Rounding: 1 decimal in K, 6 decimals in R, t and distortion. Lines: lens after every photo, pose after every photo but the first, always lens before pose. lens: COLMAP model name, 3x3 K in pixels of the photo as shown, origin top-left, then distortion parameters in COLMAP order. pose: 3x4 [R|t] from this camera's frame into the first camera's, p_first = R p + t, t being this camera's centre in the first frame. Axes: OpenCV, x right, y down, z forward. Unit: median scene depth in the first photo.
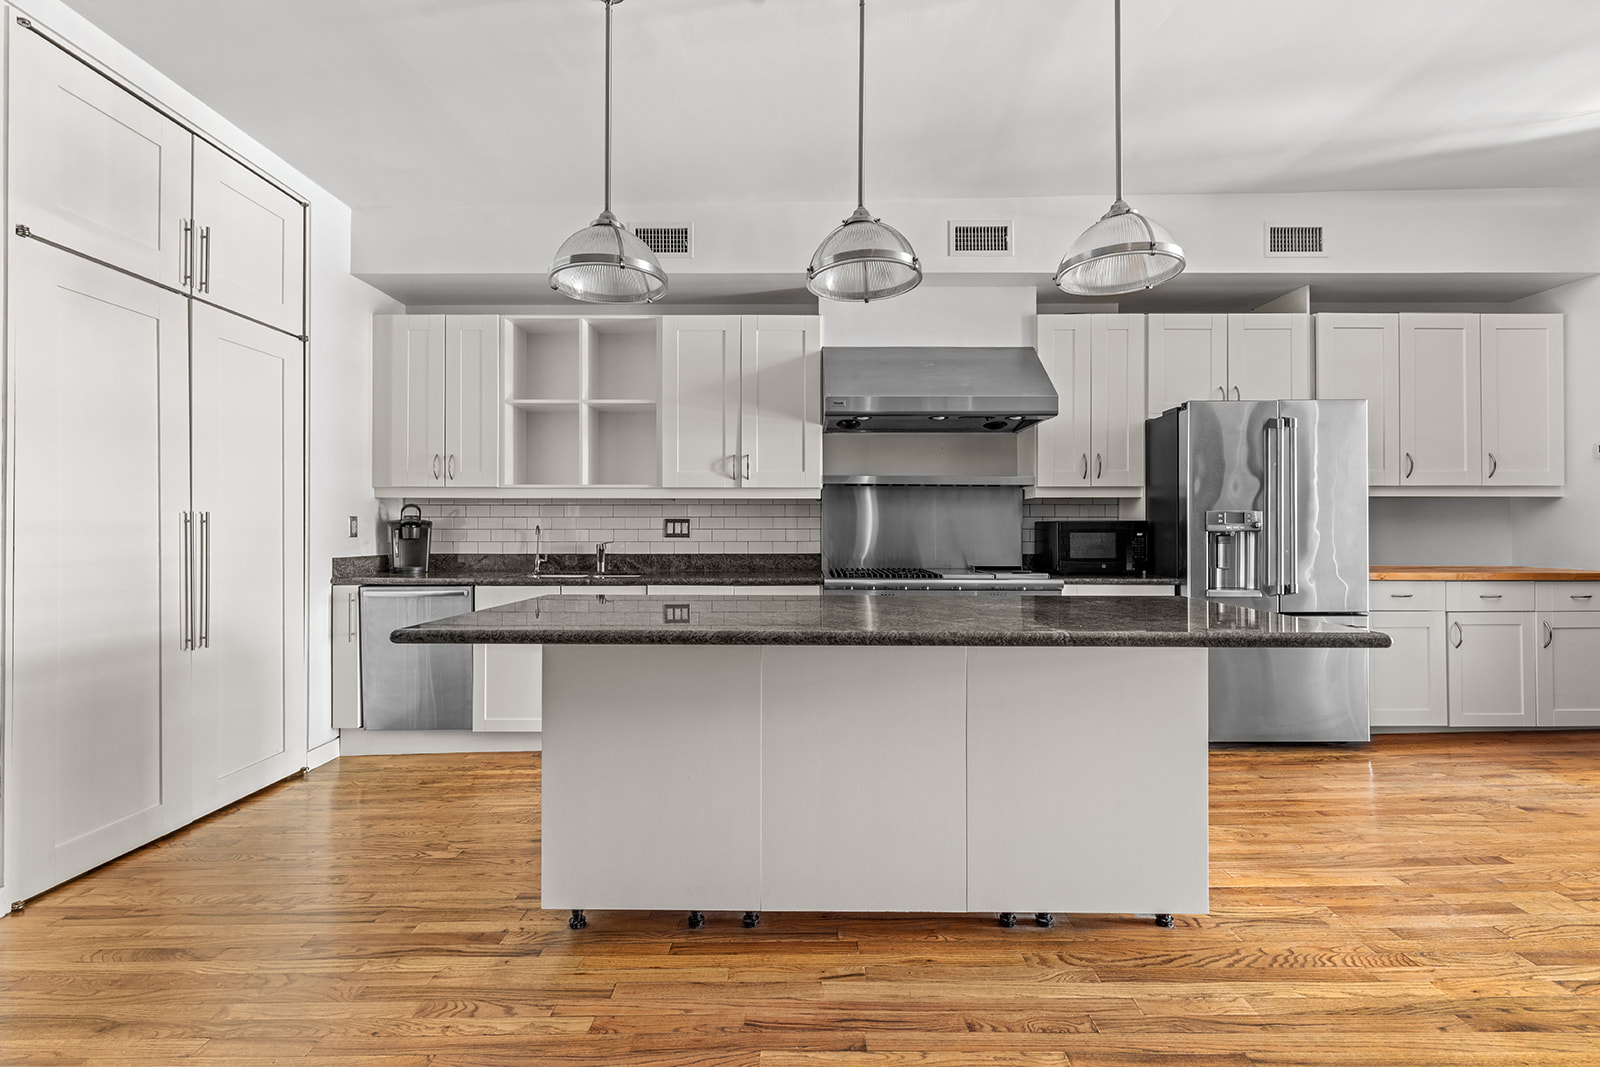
lens RADIAL K [[703.6, 0, 803.3], [0, 703.6, 530.5], [0, 0, 1]] dist [0.000894, 0.000294]
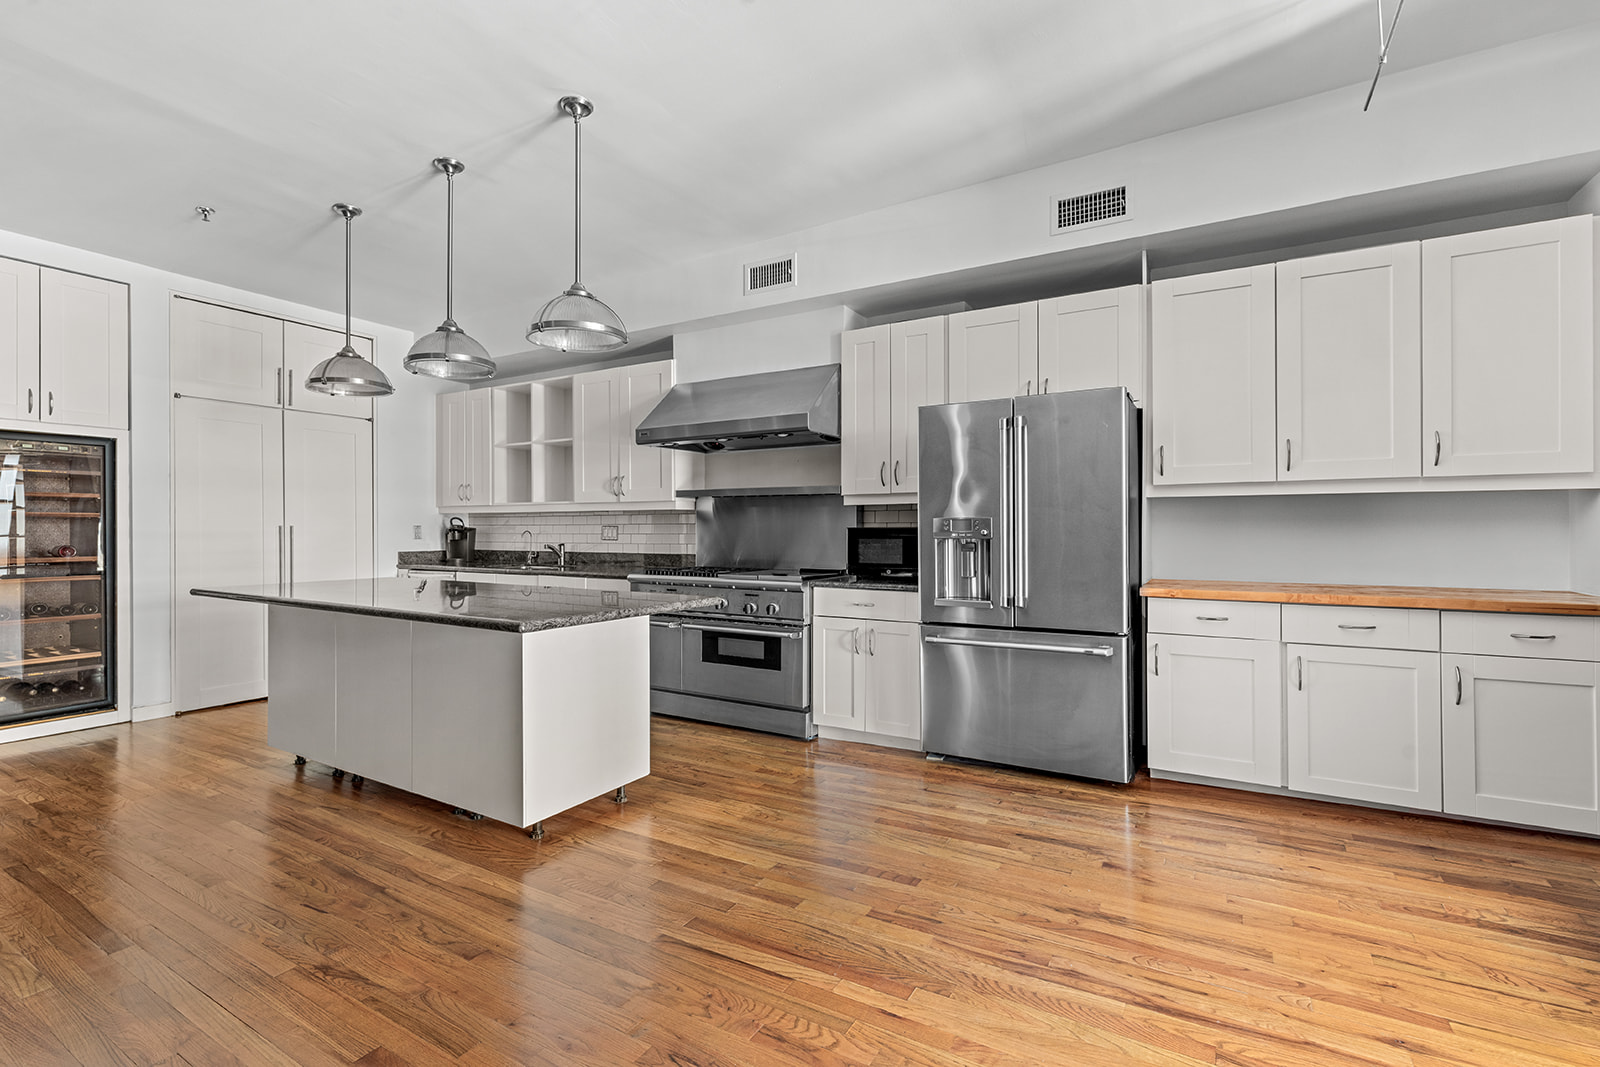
lens RADIAL K [[703.6, 0, 802.2], [0, 703.6, 534.6], [0, 0, 1]] dist [0.000894, 0.000294]
pose [[0.866423, 0.003467, -0.499299, 0.852601], [0.001232, 0.999958, 0.009080, -0.012891], [0.499310, -0.008482, 0.866382, 0.054705]]
